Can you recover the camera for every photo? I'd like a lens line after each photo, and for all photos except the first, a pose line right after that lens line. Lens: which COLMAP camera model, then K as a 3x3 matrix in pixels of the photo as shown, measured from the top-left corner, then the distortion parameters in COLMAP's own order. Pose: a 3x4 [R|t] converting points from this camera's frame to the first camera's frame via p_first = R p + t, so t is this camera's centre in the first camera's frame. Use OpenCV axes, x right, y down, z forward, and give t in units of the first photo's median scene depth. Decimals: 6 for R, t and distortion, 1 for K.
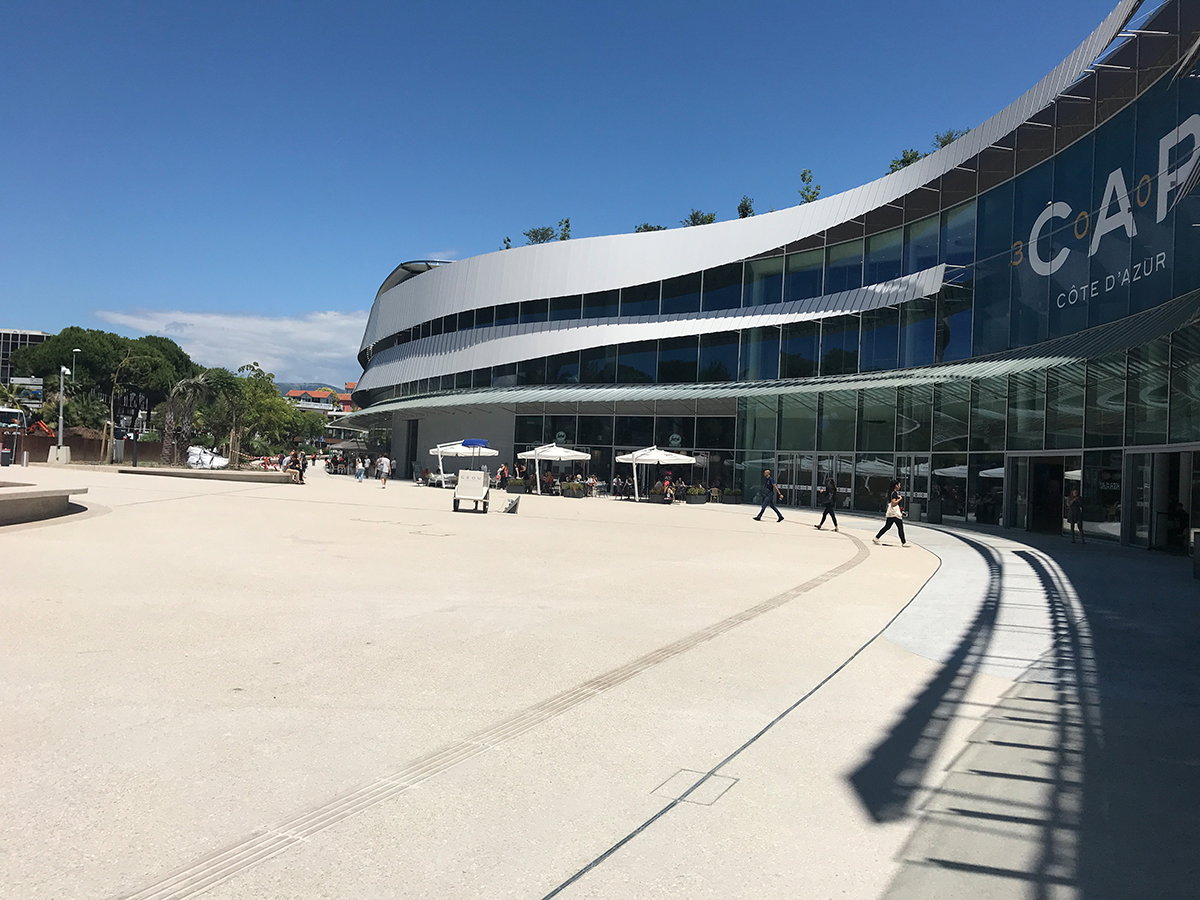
lens RADIAL K [[980.3, 0, 585.9], [0, 980.3, 458.3], [0, 0, 1]] dist [0.015934, -0.003526]
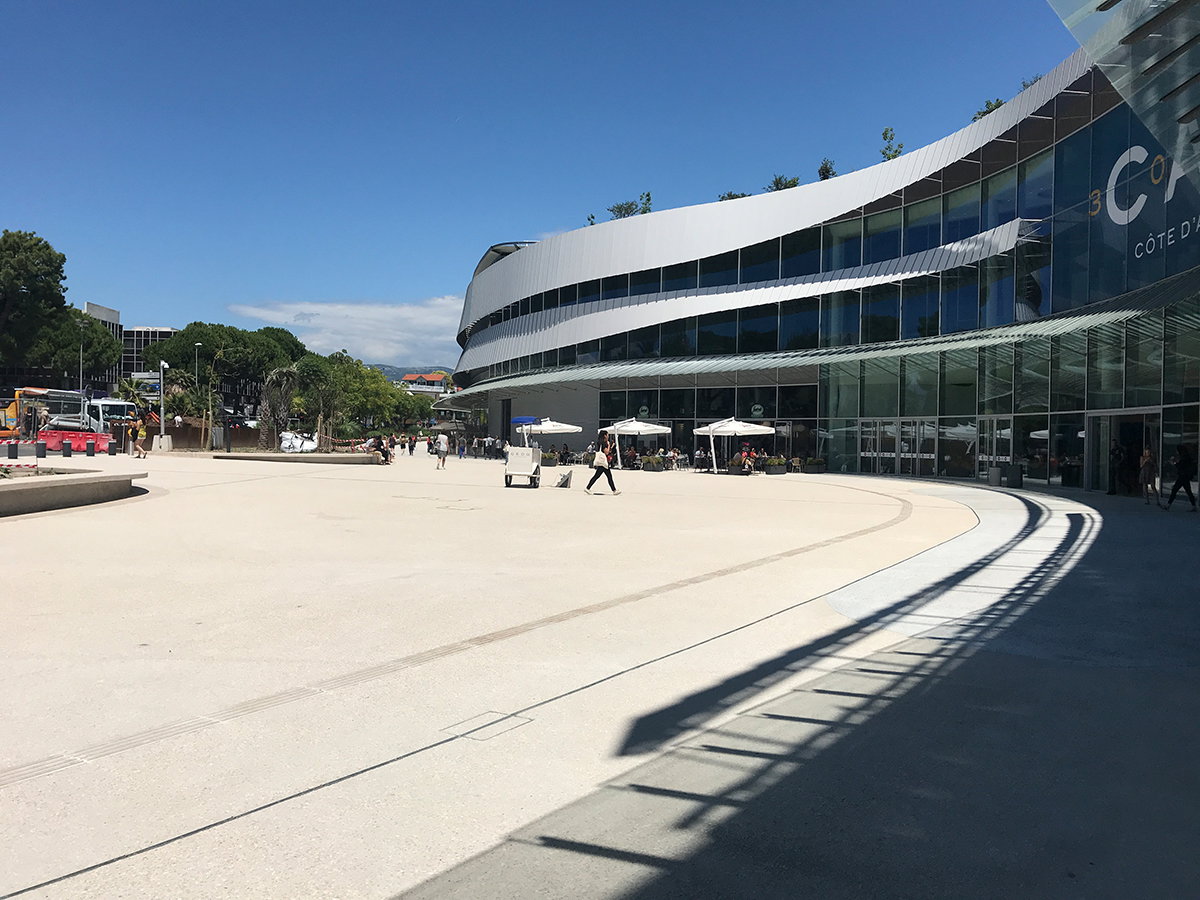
lens RADIAL K [[980.3, 0, 585.9], [0, 980.3, 458.3], [0, 0, 1]] dist [0.015934, -0.003526]
pose [[0.992599, -0.027116, -0.118368, 0.040406], [0.030101, 0.999270, 0.023505, 0.001253], [0.117645, -0.026894, 0.992692, -0.008328]]
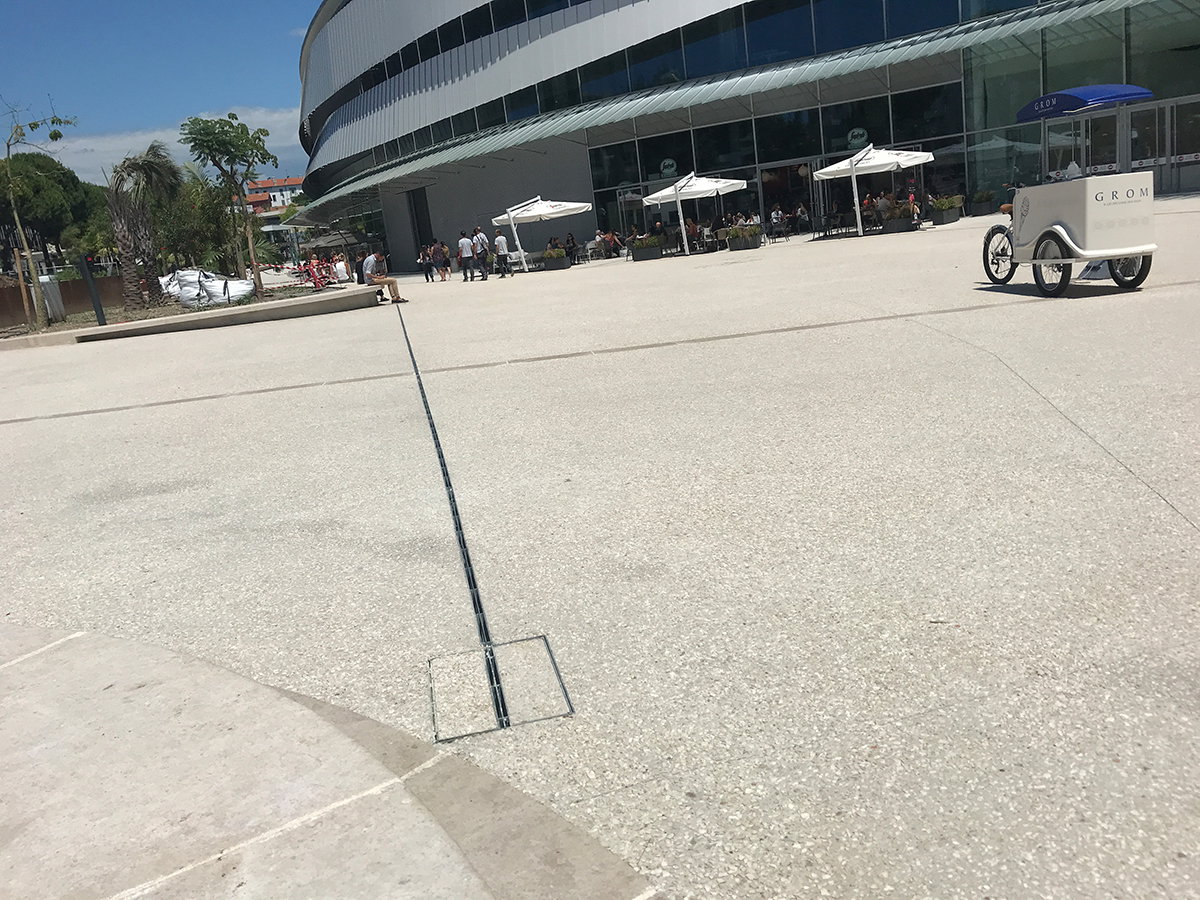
lens RADIAL K [[980.3, 0, 585.9], [0, 980.3, 458.3], [0, 0, 1]] dist [0.015934, -0.003526]
pose [[0.981412, -0.187913, 0.038979, -0.190499], [0.173118, 0.954505, 0.242796, -0.005126], [-0.082830, -0.231535, 0.969294, 0.359061]]
